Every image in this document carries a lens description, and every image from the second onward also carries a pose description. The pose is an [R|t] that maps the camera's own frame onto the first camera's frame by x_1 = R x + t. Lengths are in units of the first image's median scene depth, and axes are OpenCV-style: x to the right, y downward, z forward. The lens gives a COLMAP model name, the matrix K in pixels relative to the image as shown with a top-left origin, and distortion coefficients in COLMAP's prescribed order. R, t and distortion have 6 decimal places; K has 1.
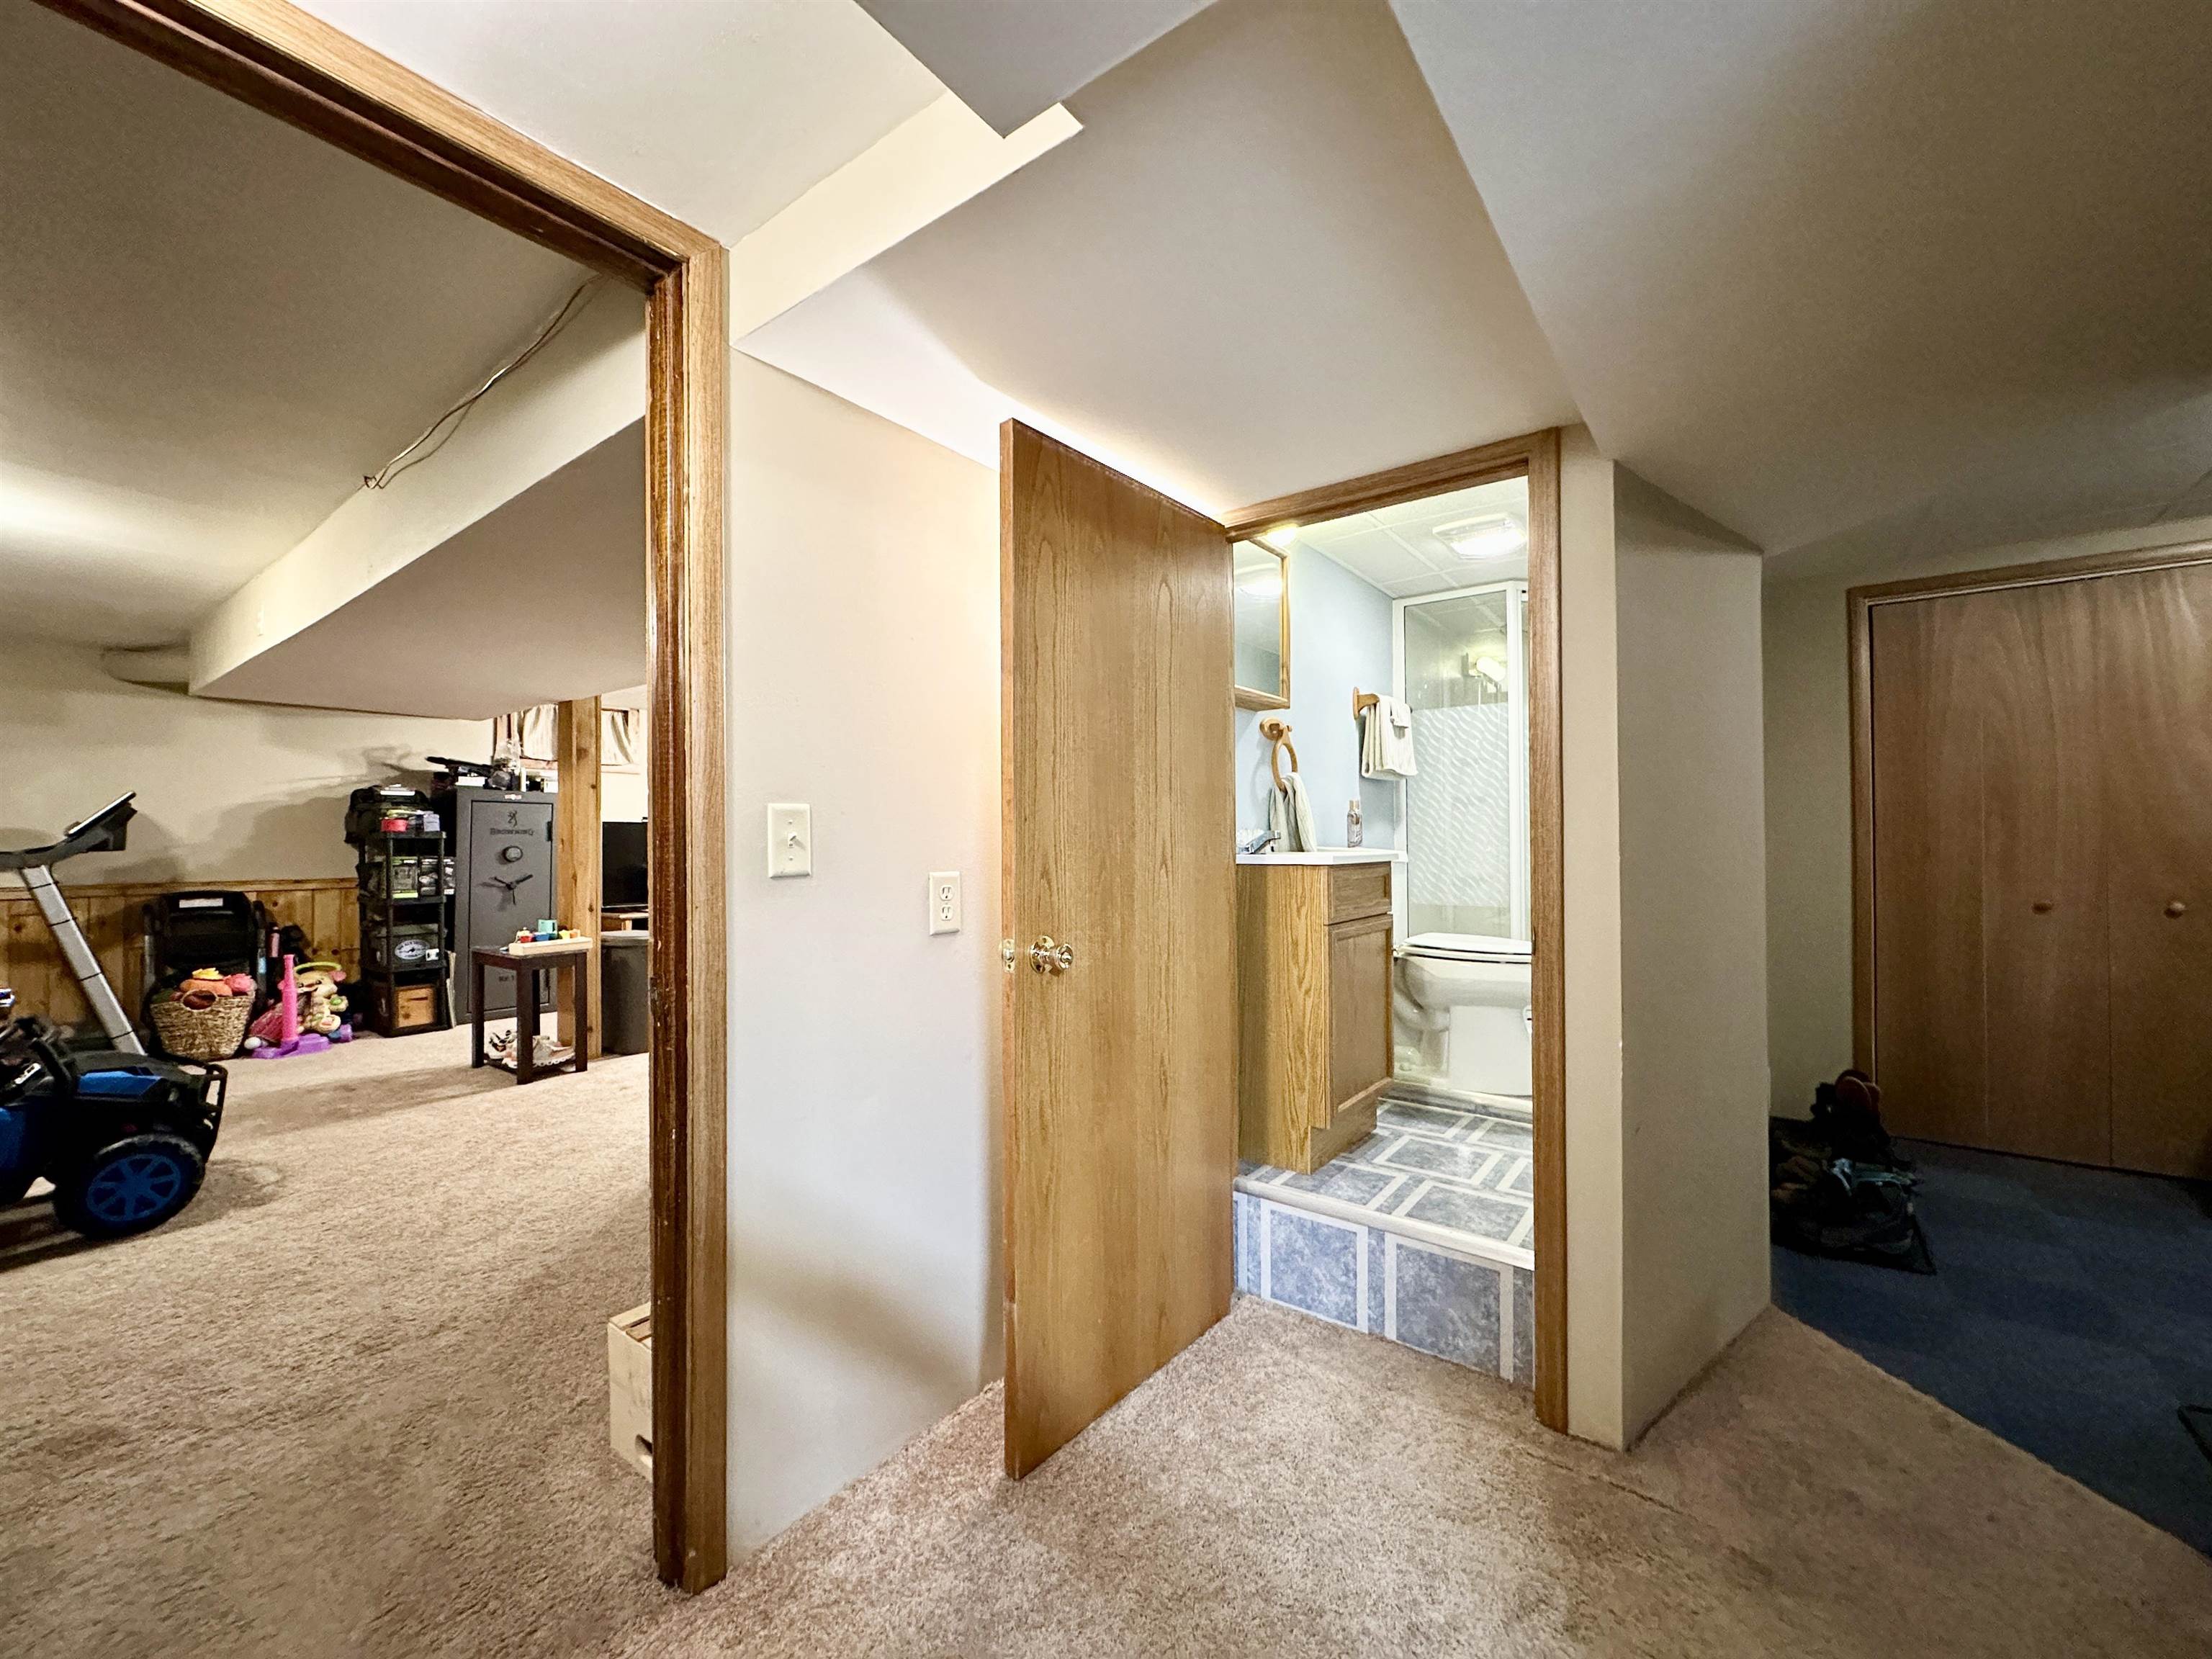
lens RADIAL K [[882.0, 0, 1106.1], [0, 882.0, 832.6], [0, 0, 1]] dist [0.000243, 0.000059]
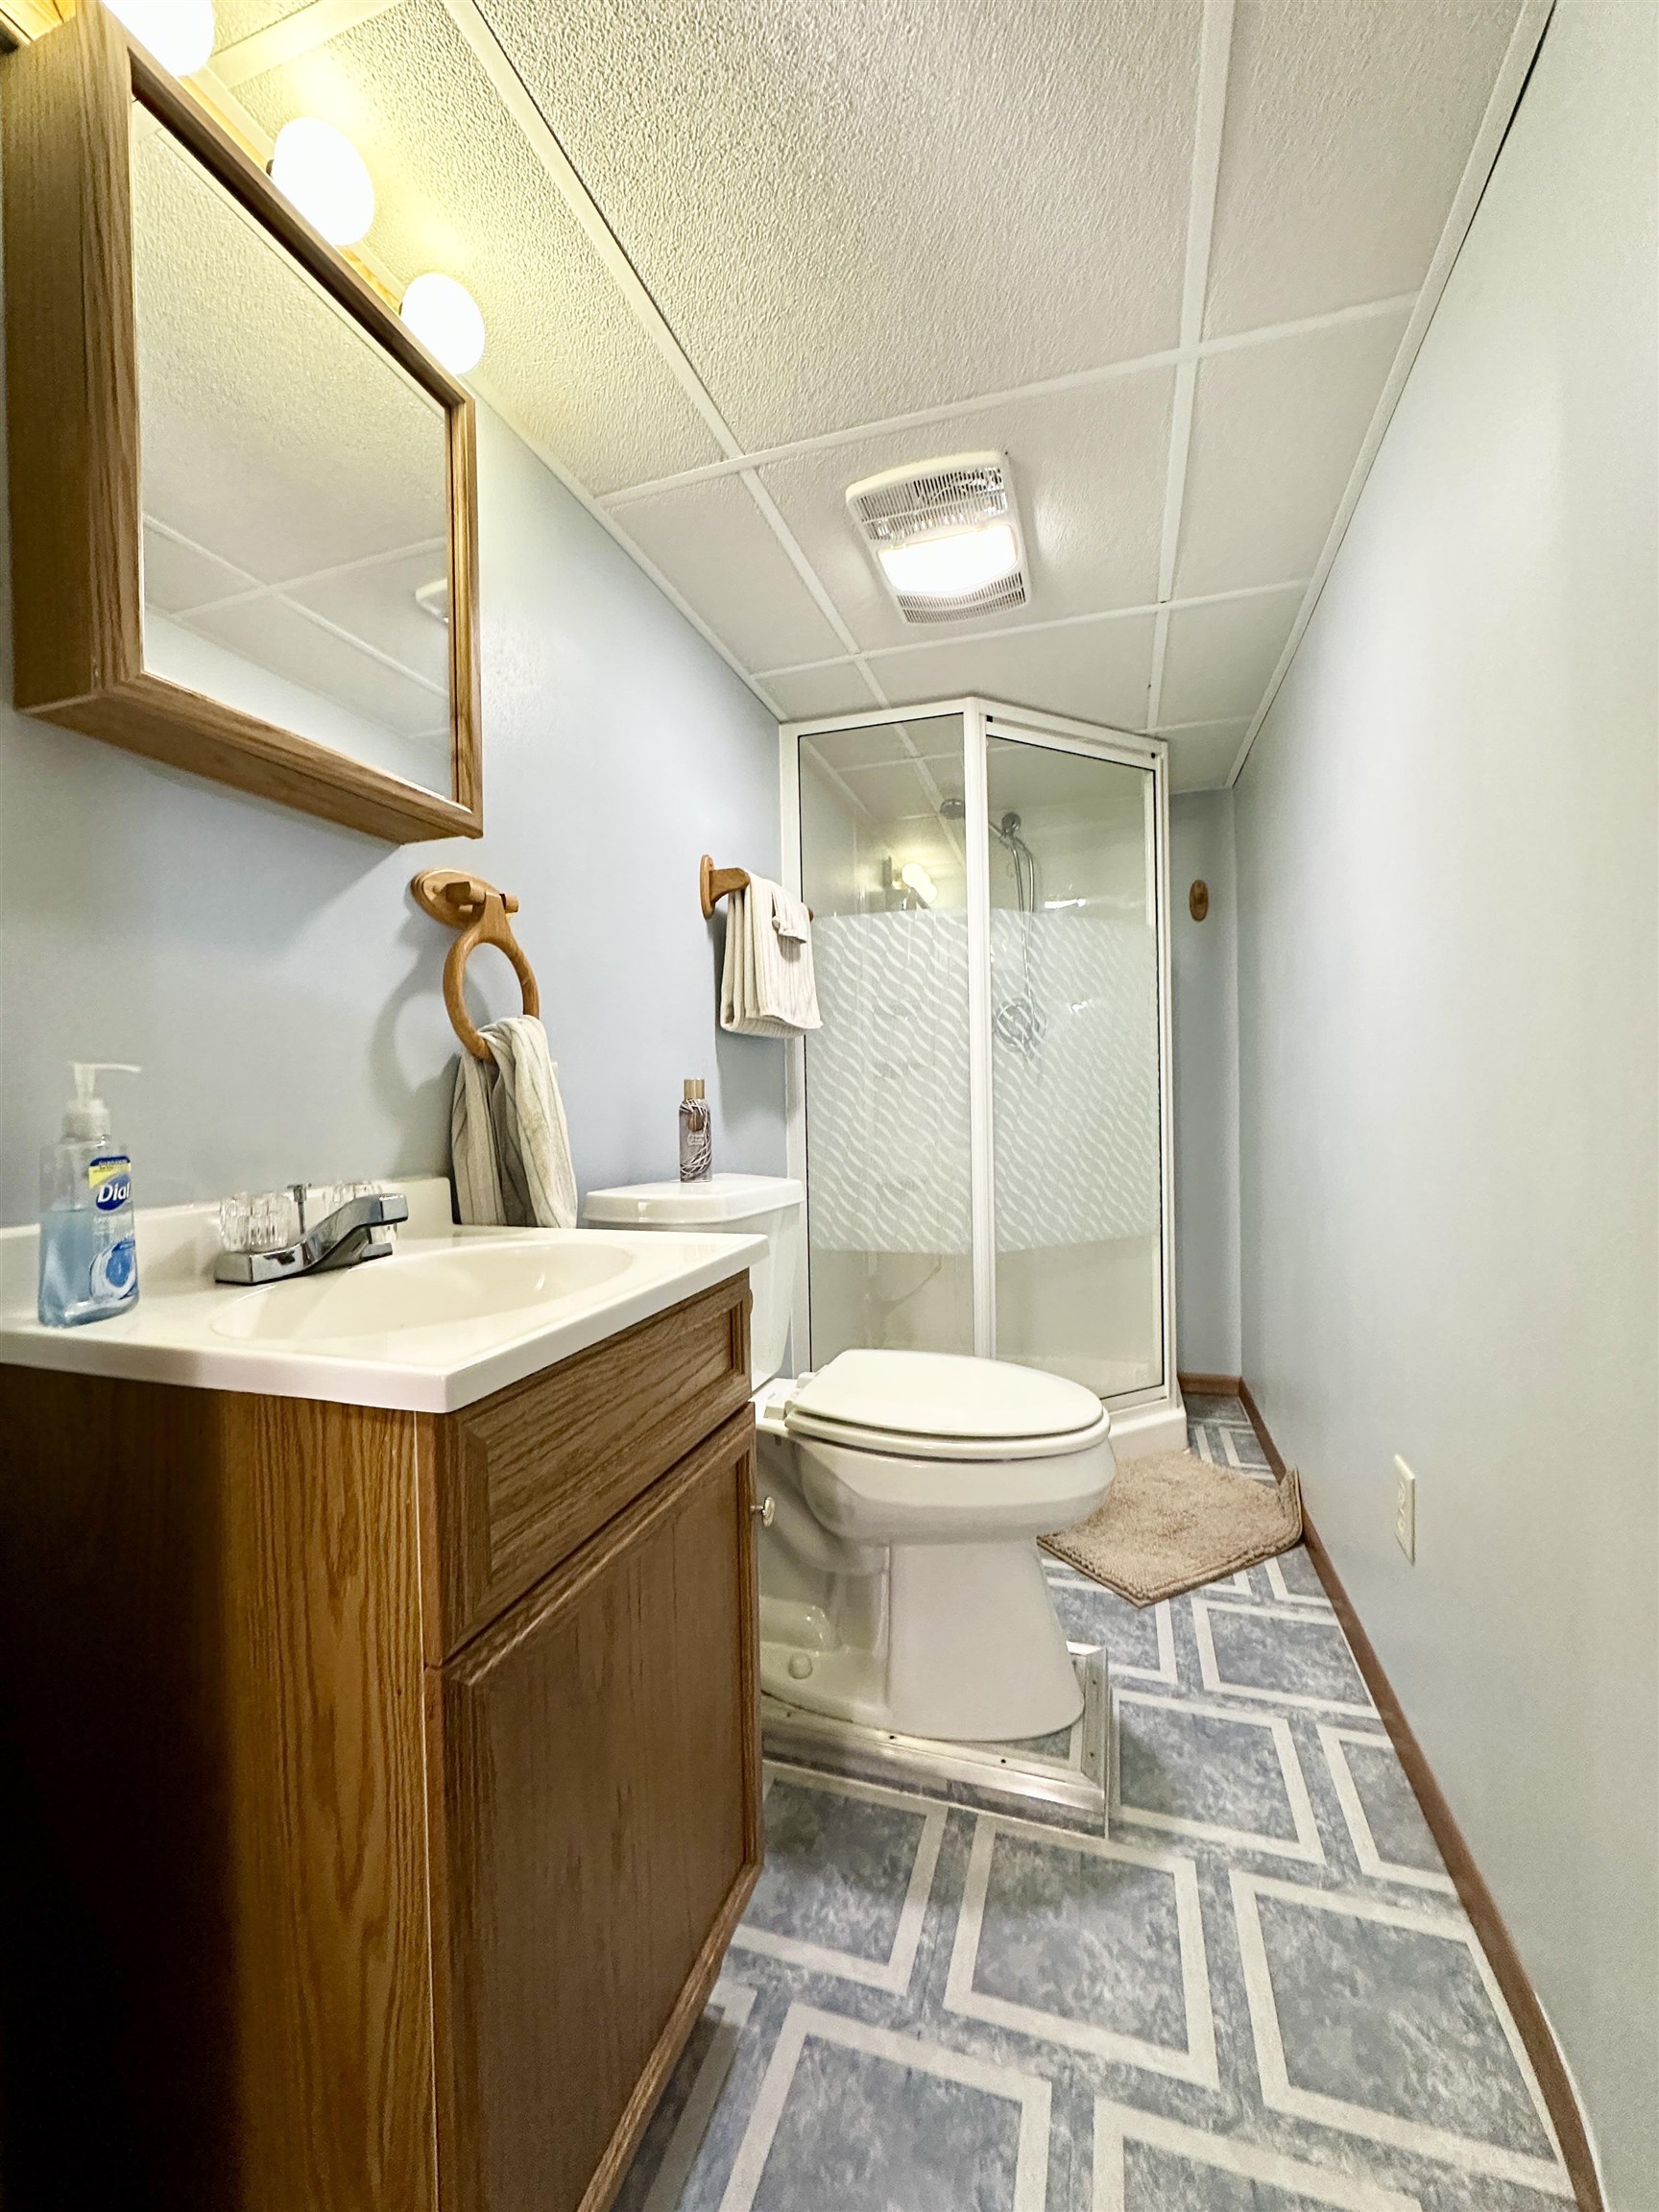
lens RADIAL K [[882.0, 0, 829.5], [0, 882.0, 1106.0], [0, 0, 1]] dist [0.000243, 0.000059]
pose [[0.942636, -0.015929, 0.333441, 0.208481], [0.009238, 0.999723, 0.021642, -0.034873], [-0.333694, -0.017320, 0.942522, 0.575383]]
